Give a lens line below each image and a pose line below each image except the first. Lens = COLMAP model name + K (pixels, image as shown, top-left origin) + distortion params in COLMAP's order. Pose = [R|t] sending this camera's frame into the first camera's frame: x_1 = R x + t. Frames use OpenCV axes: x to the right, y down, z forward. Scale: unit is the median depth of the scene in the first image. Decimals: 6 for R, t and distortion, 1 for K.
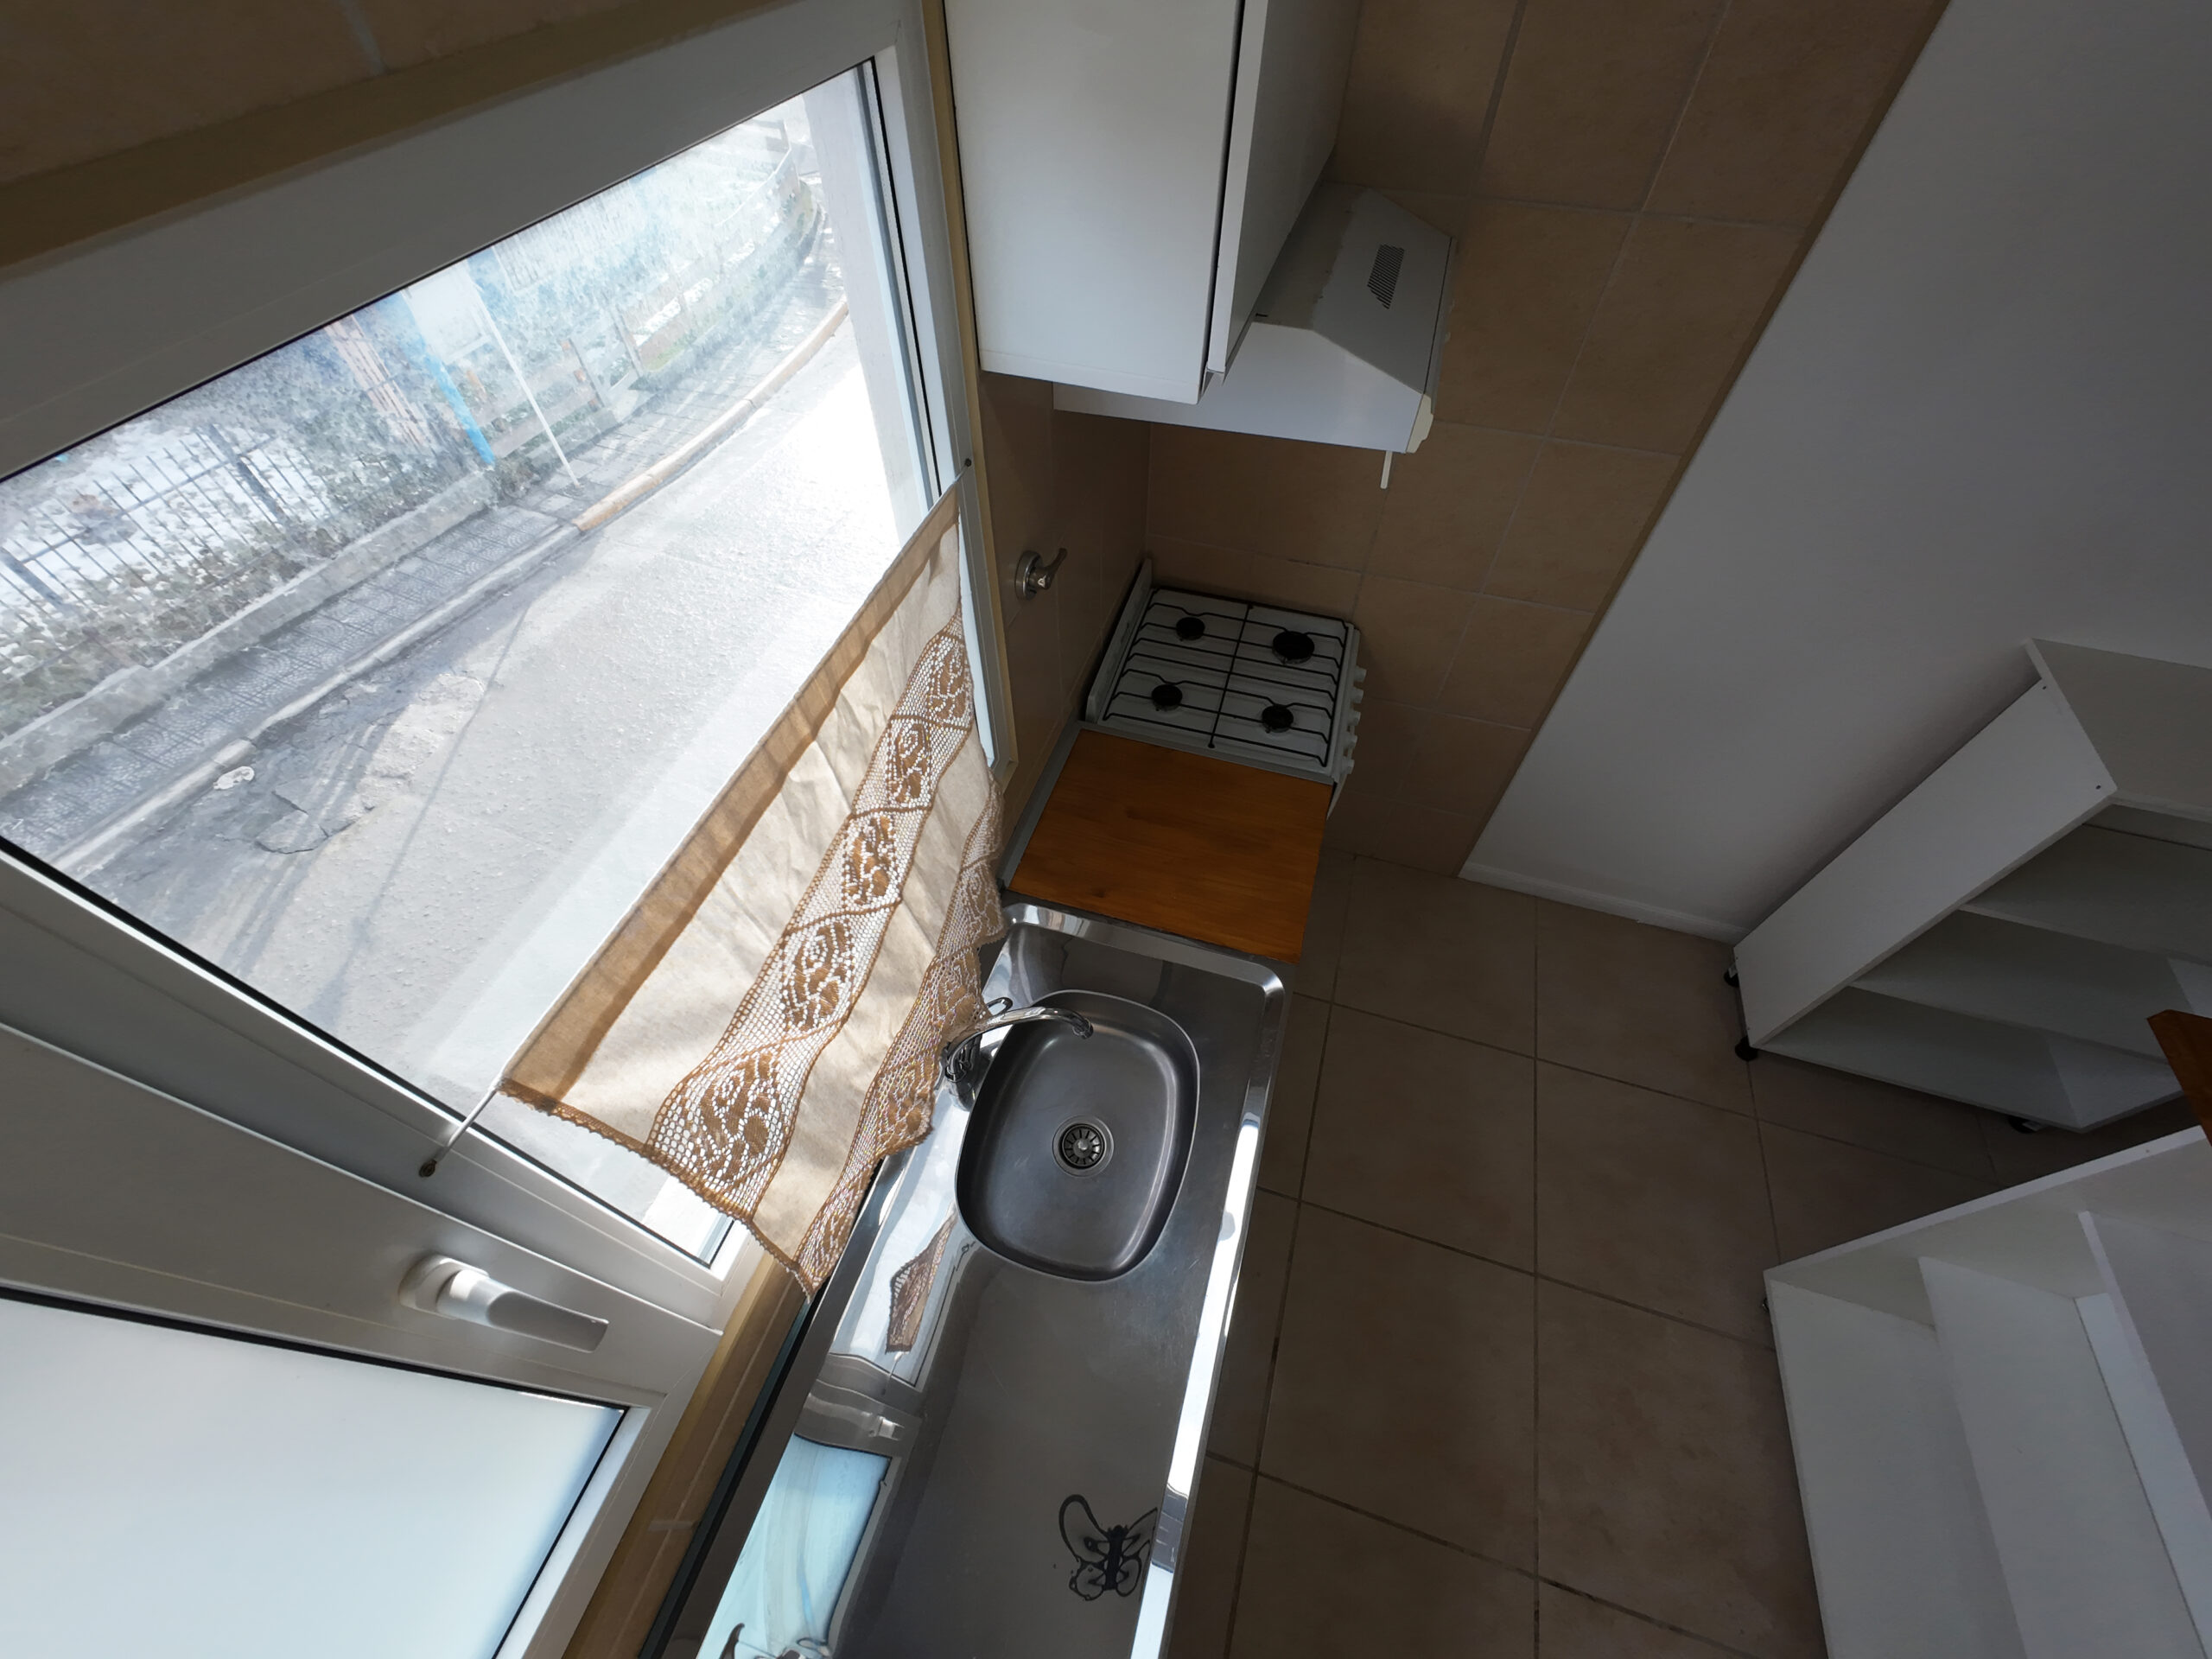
lens RADIAL K [[857.8, 0, 1108.8], [0, 857.8, 827.0], [0, 0, 1]] dist [-0.003682, 0.001635]
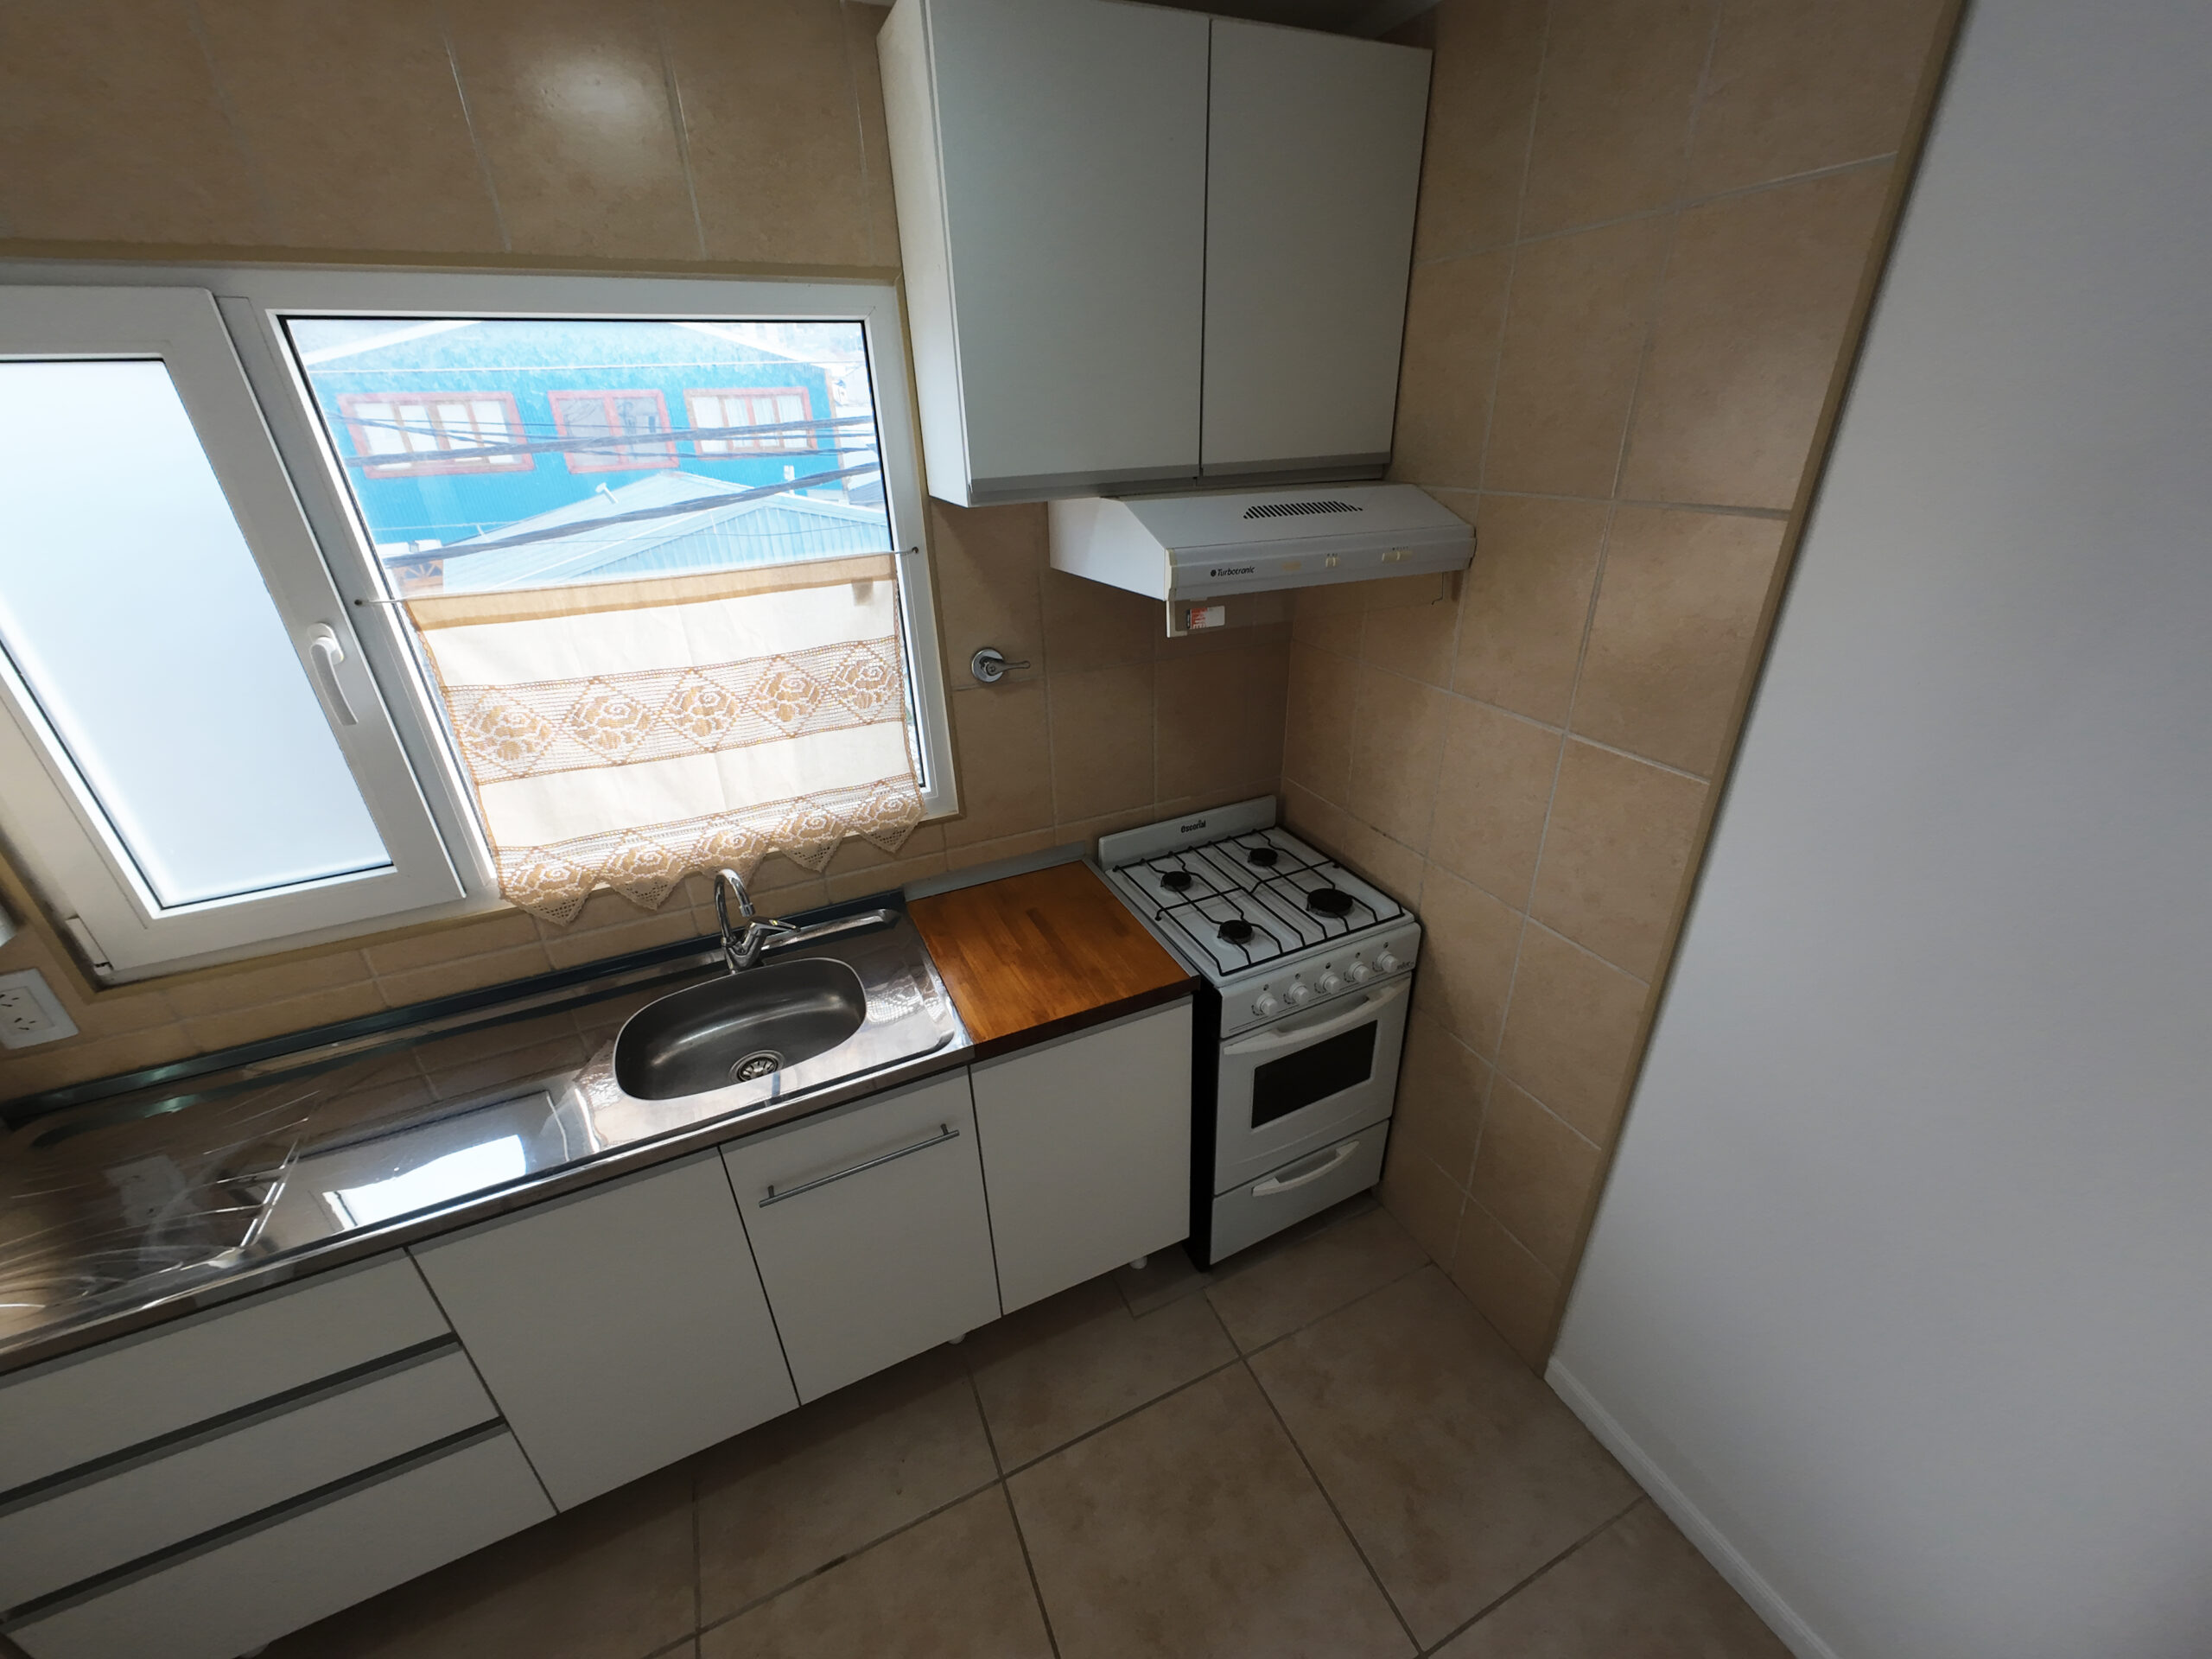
lens RADIAL K [[857.8, 0, 1091.5], [0, 857.8, 843.5], [0, 0, 1]] dist [-0.003682, 0.001635]
pose [[0.653111, 0.317195, -0.687629, 0.726588], [-0.568702, 0.805037, -0.168800, 0.050342], [0.500025, 0.501301, 0.706168, 0.181269]]
